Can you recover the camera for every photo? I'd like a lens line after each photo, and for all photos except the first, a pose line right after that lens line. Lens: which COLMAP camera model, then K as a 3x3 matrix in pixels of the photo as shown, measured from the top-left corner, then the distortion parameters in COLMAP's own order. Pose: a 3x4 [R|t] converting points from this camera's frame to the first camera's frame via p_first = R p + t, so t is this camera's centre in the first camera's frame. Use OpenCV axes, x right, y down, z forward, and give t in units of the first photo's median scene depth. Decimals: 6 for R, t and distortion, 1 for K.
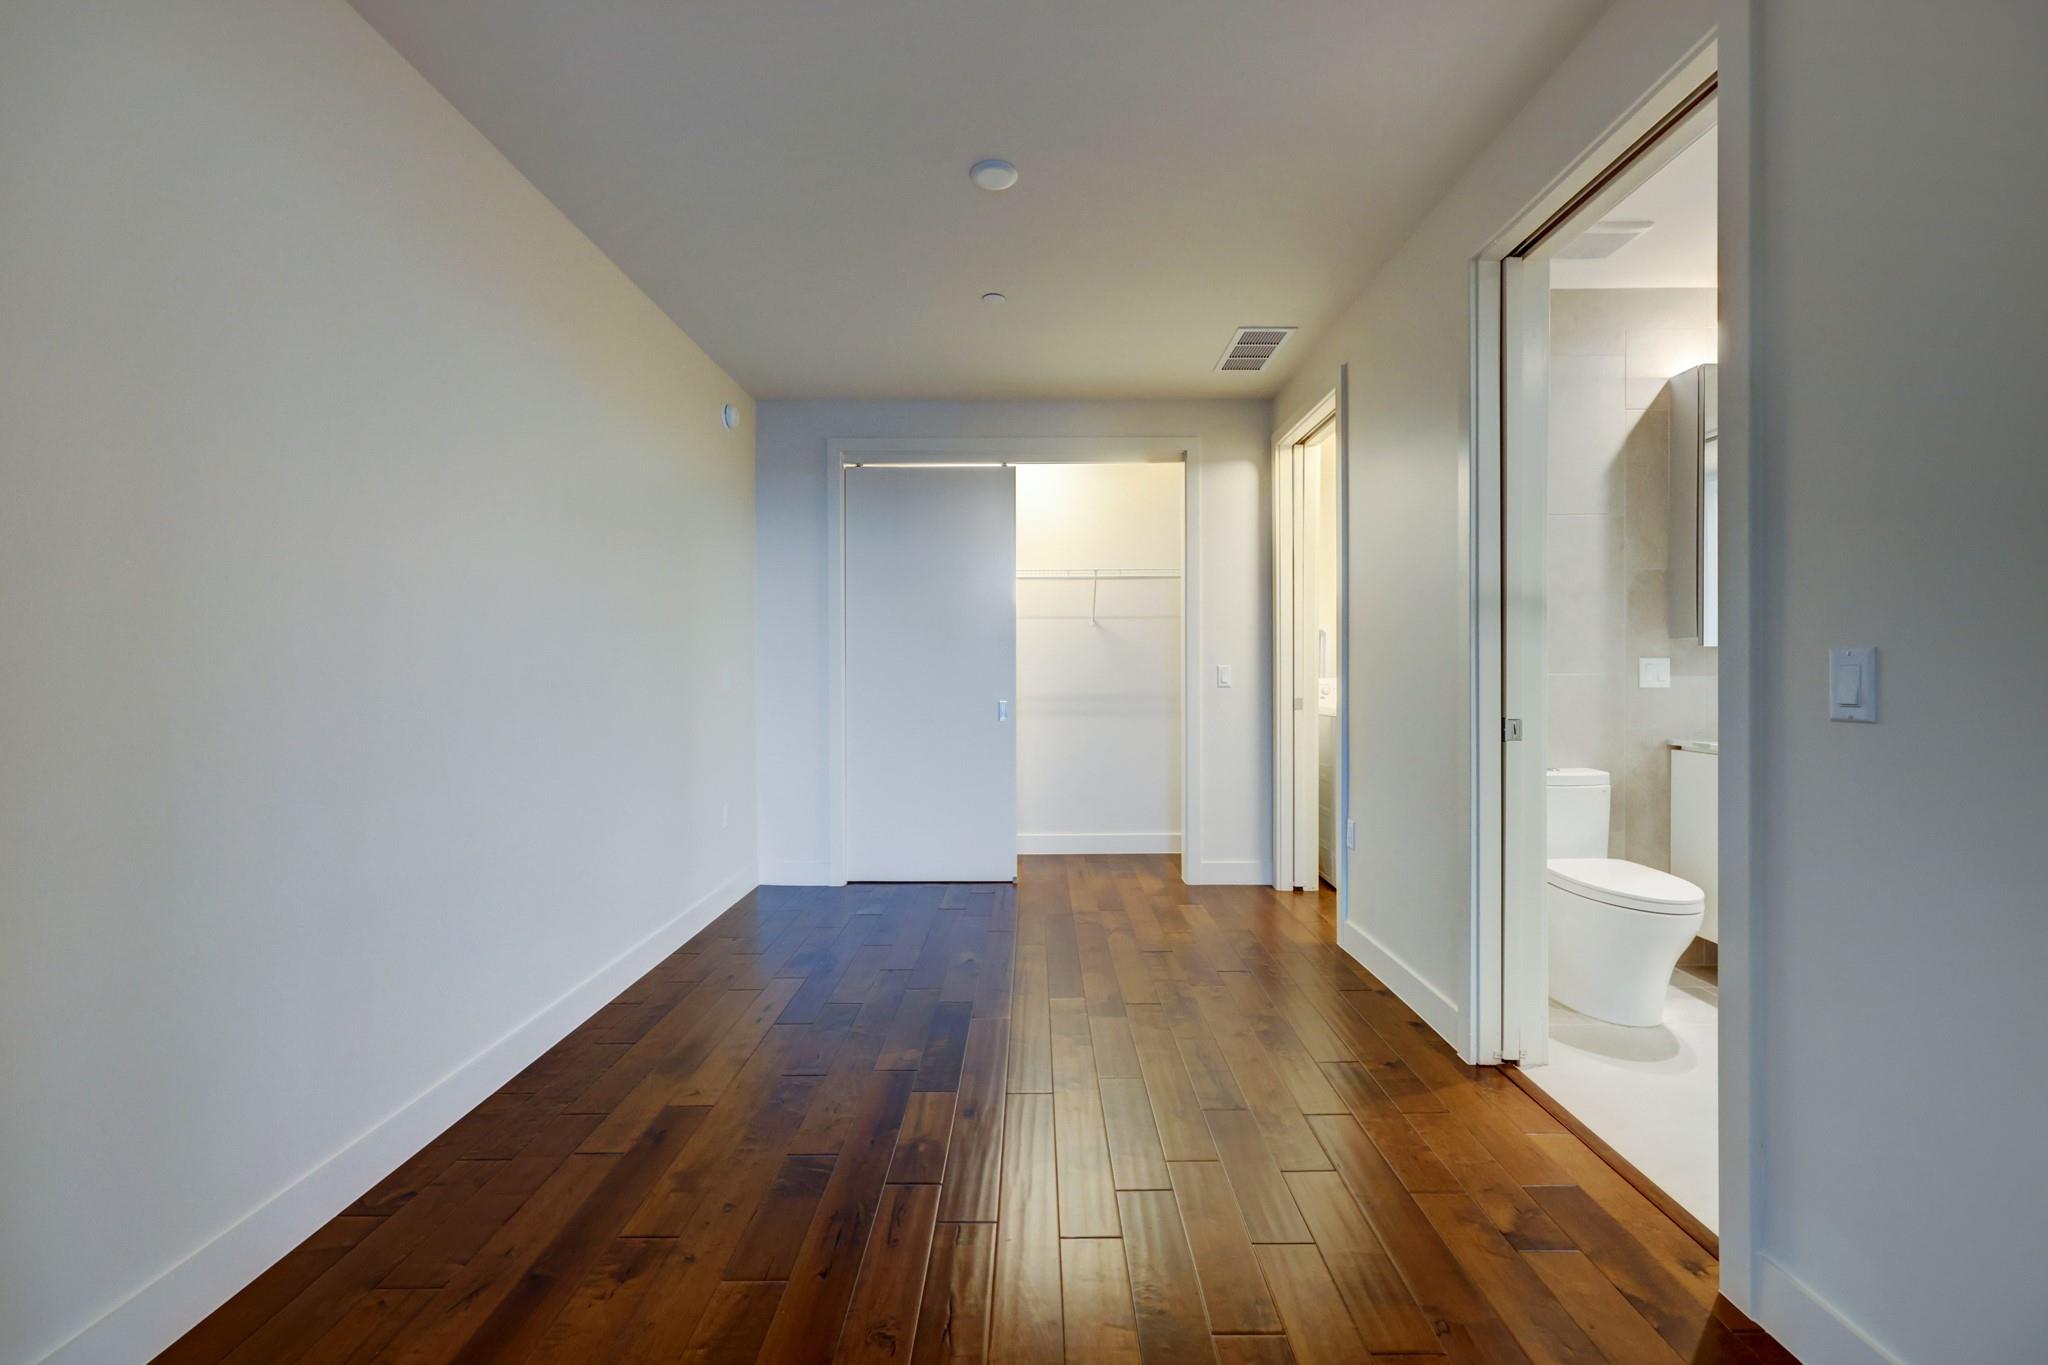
lens RADIAL K [[877.2, 0, 1019.0], [0, 877.2, 672.4], [0, 0, 1]] dist [-0.002438, 0.000052]
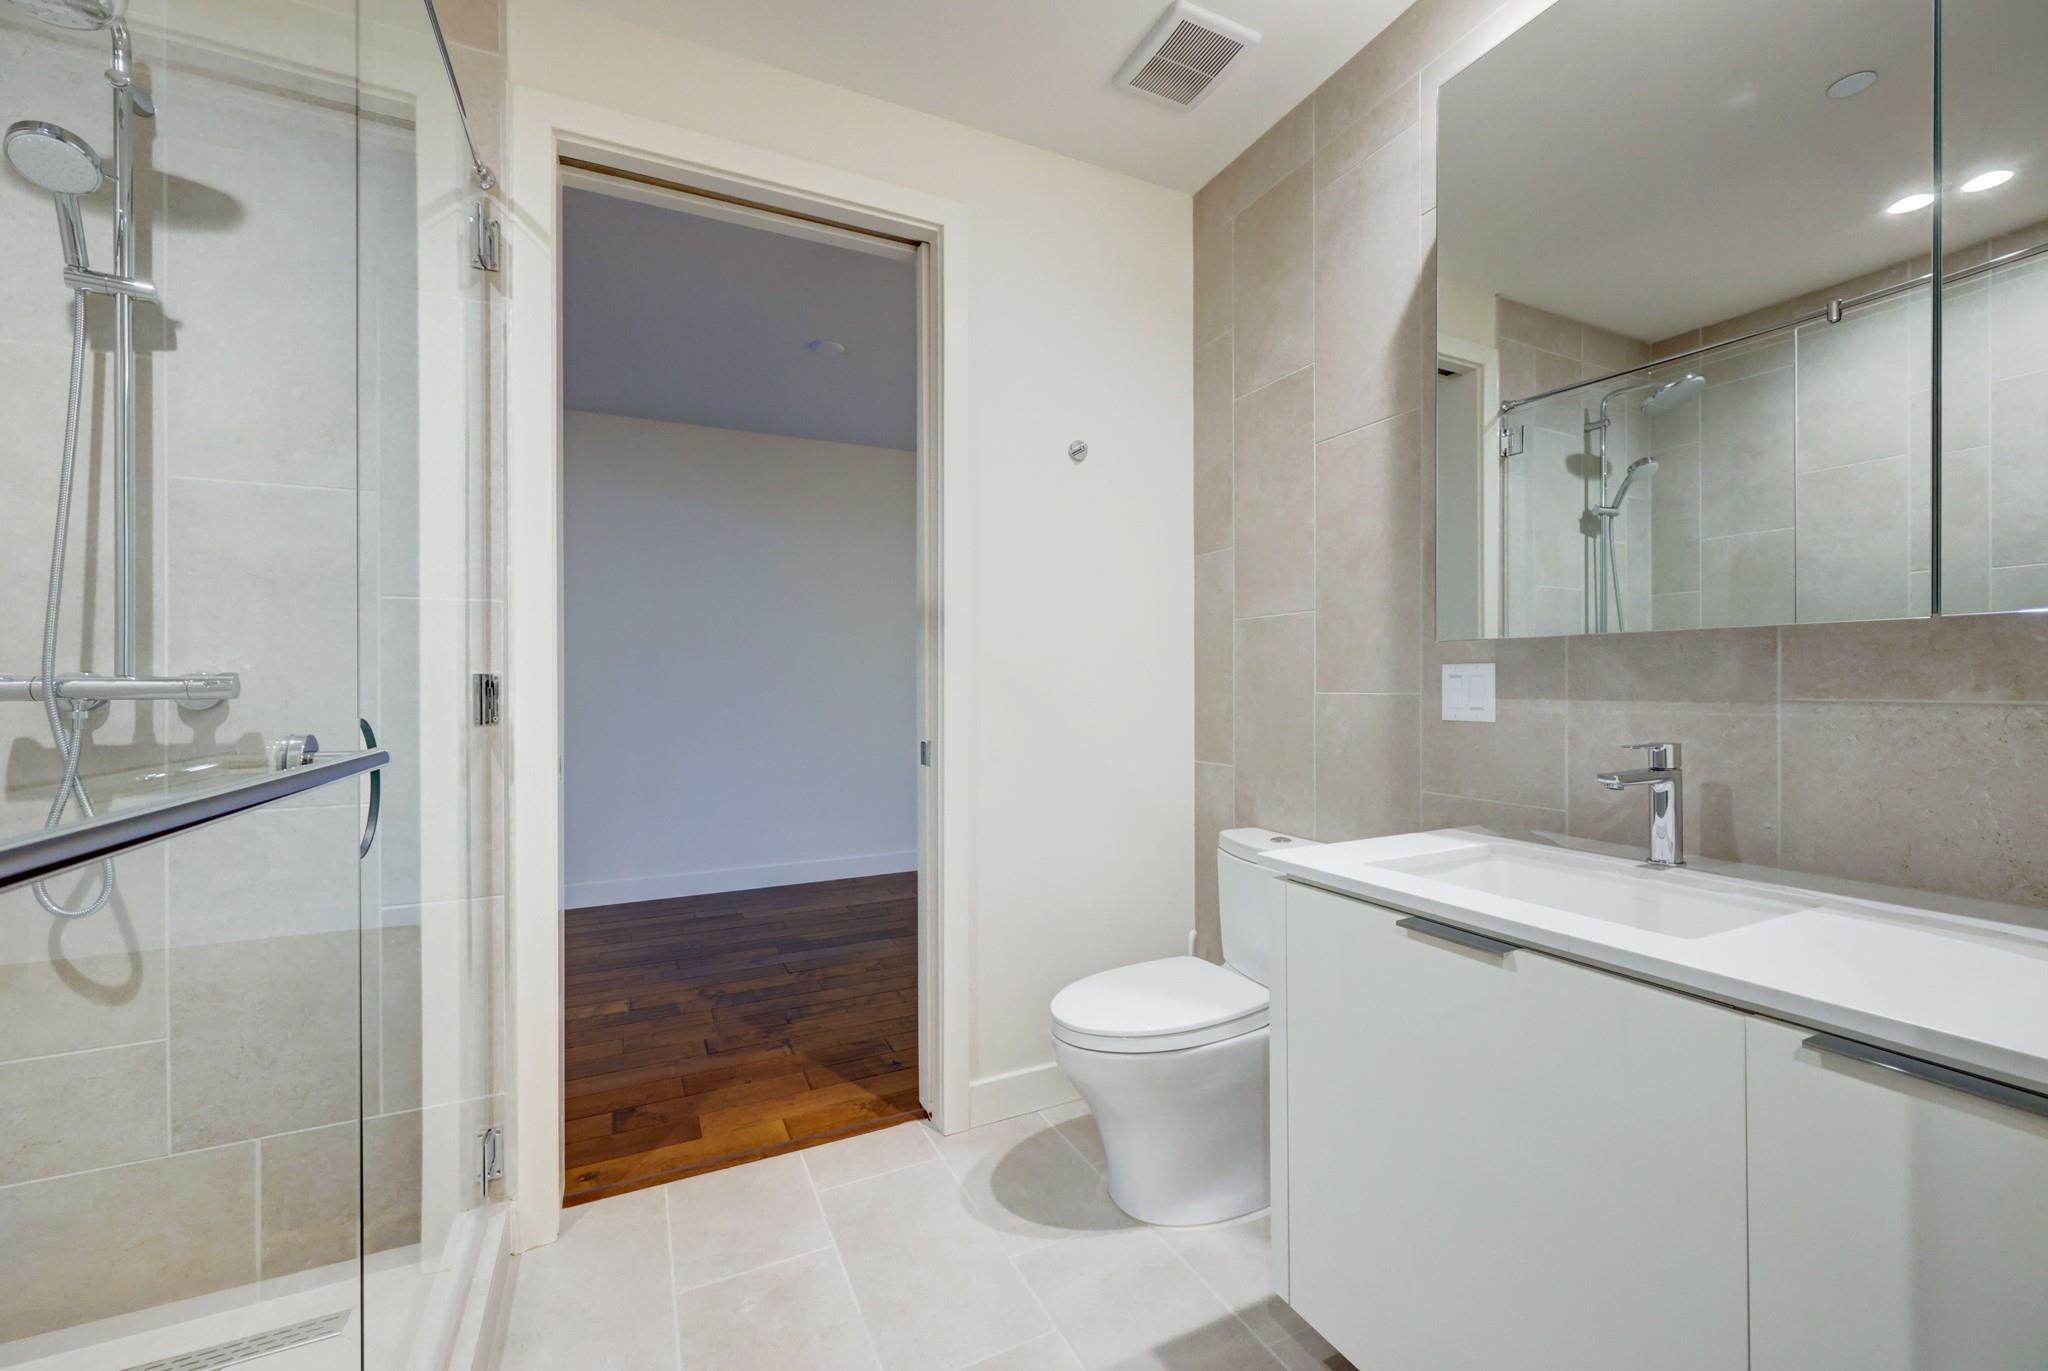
lens RADIAL K [[838.6, 0, 990.4], [0, 838.6, 679.5], [0, 0, 1]] dist [0.007449, -0.001168]
pose [[0.398820, -0.006891, -0.917004, 1.072269], [0.005227, 0.999973, -0.005242, -0.006222], [0.917015, -0.002702, 0.398845, 0.539643]]
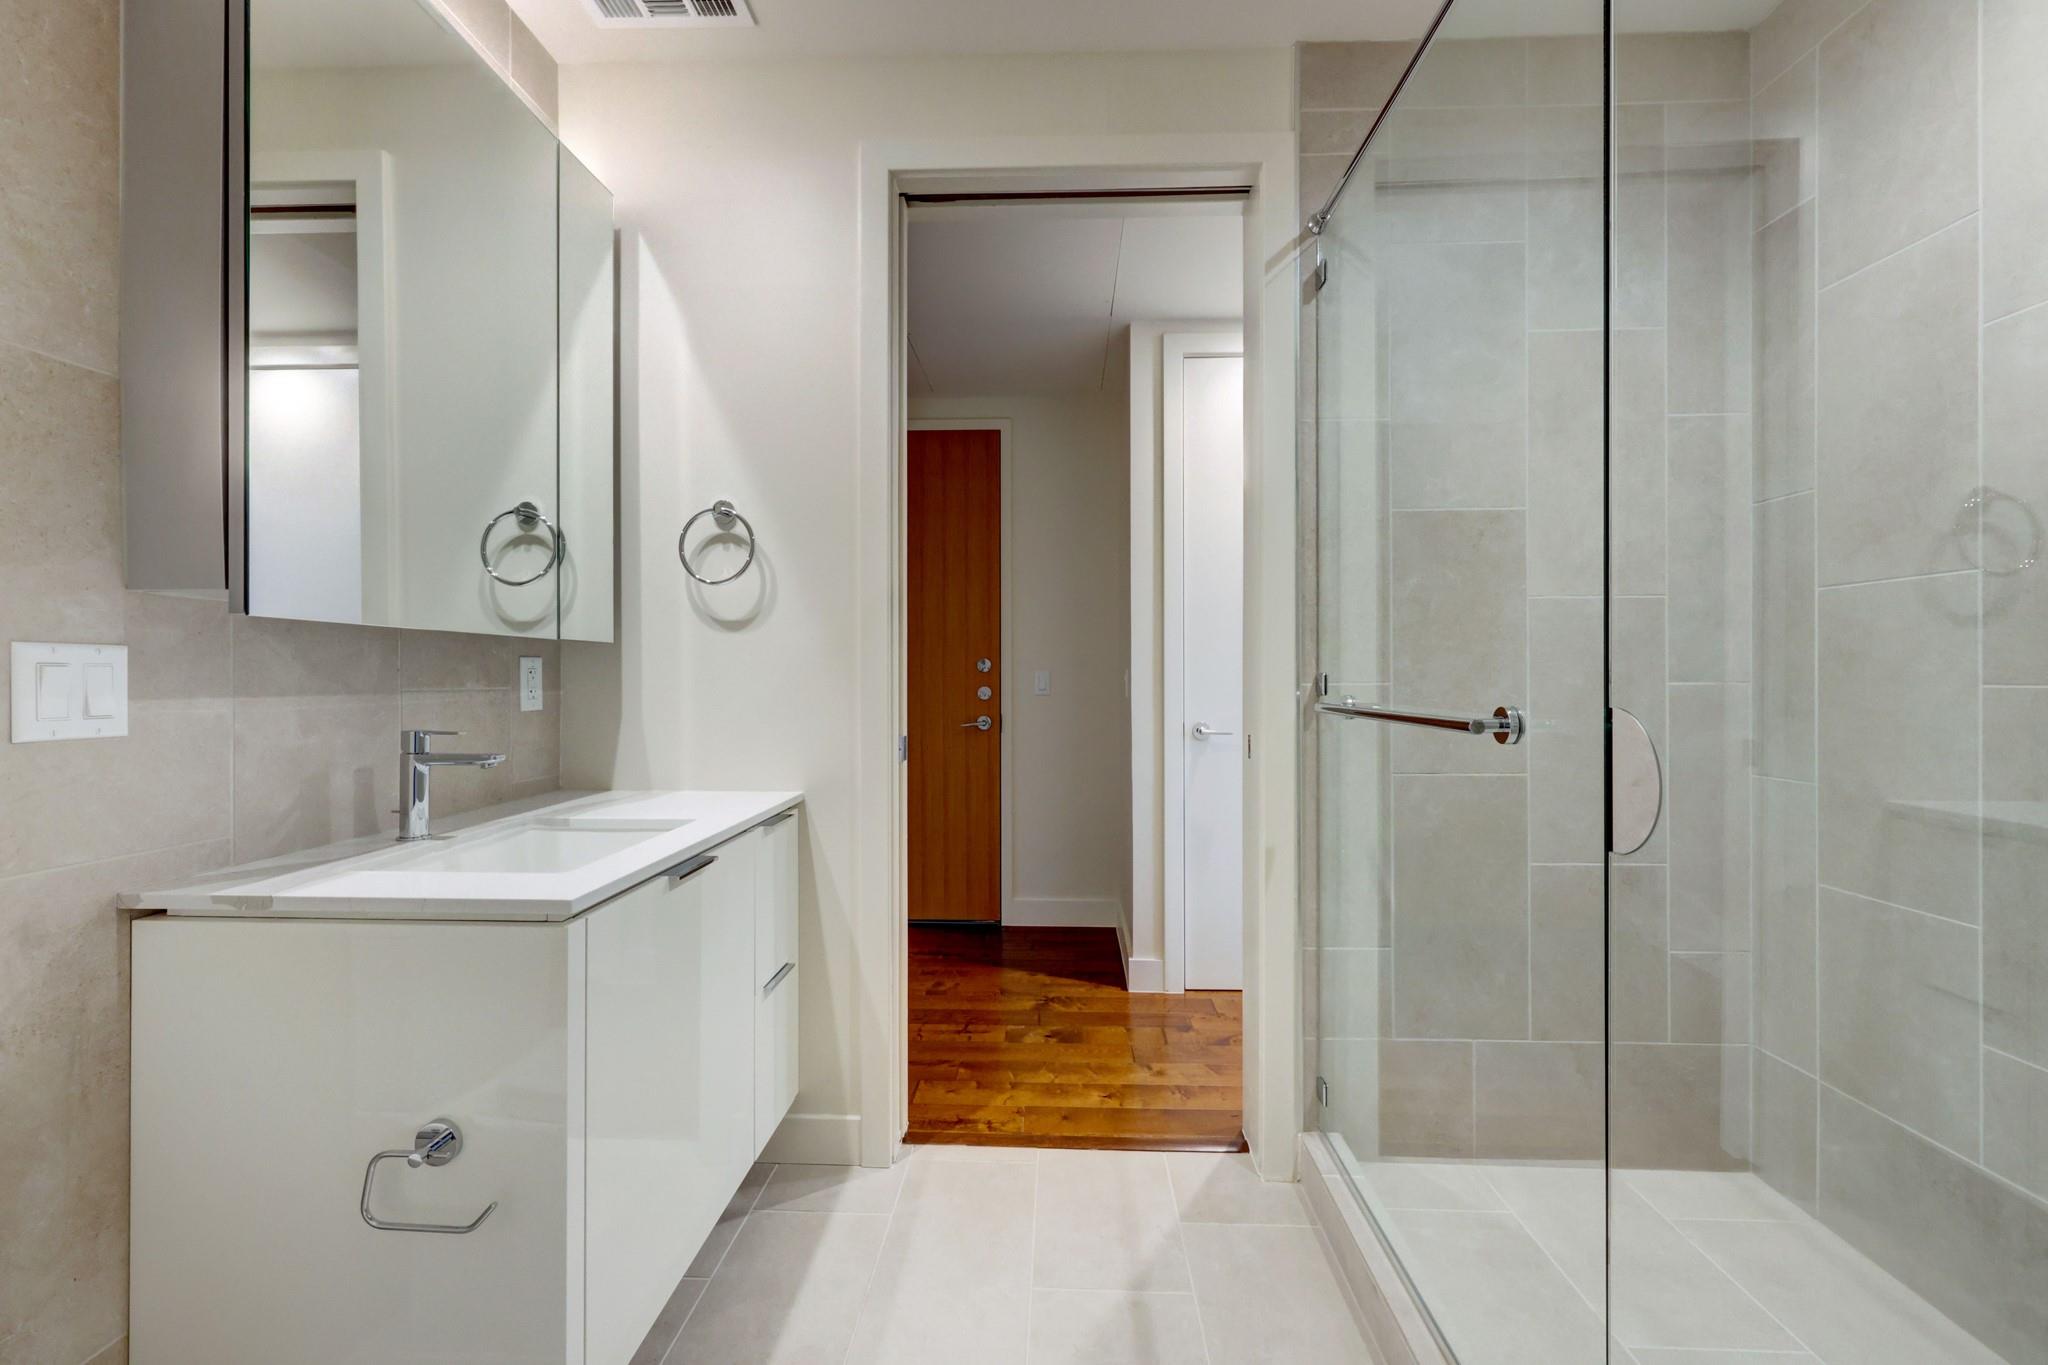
lens RADIAL K [[838.6, 0, 1019.3], [0, 838.6, 678.1], [0, 0, 1]] dist [0.007449, -0.001168]
pose [[0.052104, -0.000626, 0.998641, 0.440195], [0.004214, 0.999991, 0.000407, -0.003099], [-0.998633, 0.004187, 0.052106, 0.644576]]
